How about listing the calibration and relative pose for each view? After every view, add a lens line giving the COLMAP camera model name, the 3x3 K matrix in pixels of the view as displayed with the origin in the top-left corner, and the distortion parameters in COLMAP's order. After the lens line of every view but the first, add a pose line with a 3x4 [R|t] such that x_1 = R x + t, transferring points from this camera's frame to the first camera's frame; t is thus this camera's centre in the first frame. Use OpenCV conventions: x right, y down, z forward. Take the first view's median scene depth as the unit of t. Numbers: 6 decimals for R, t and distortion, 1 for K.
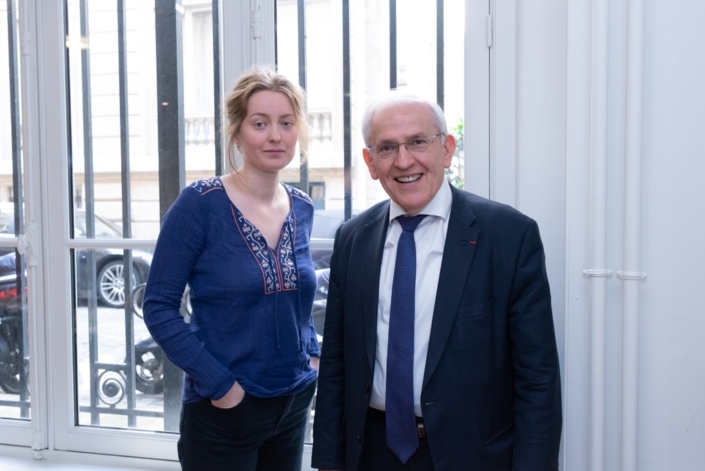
lens RADIAL K [[789.2, 0, 360.4], [0, 789.2, 233.8], [0, 0, 1]] dist [0.056560, 0.000000]
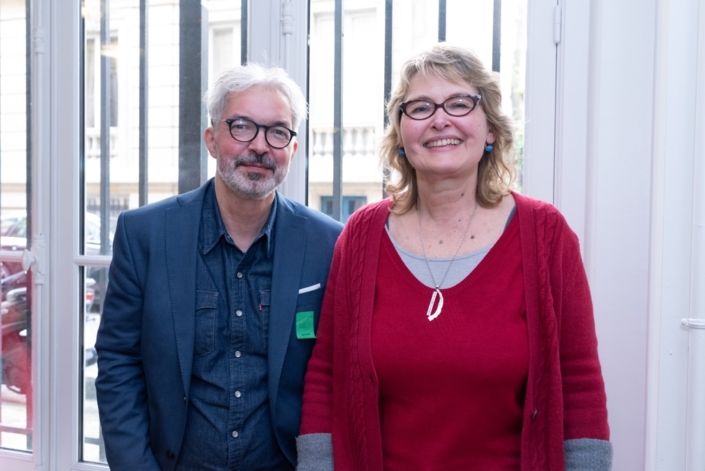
lens RADIAL K [[789.2, 0, 353.1], [0, 789.2, 241.0], [0, 0, 1]] dist [0.056560, 0.000000]
pose [[0.997832, 0.023769, -0.061366, 0.002162], [-0.024326, 0.999669, -0.008361, -0.009719], [0.061147, 0.009835, 0.998080, 0.112035]]
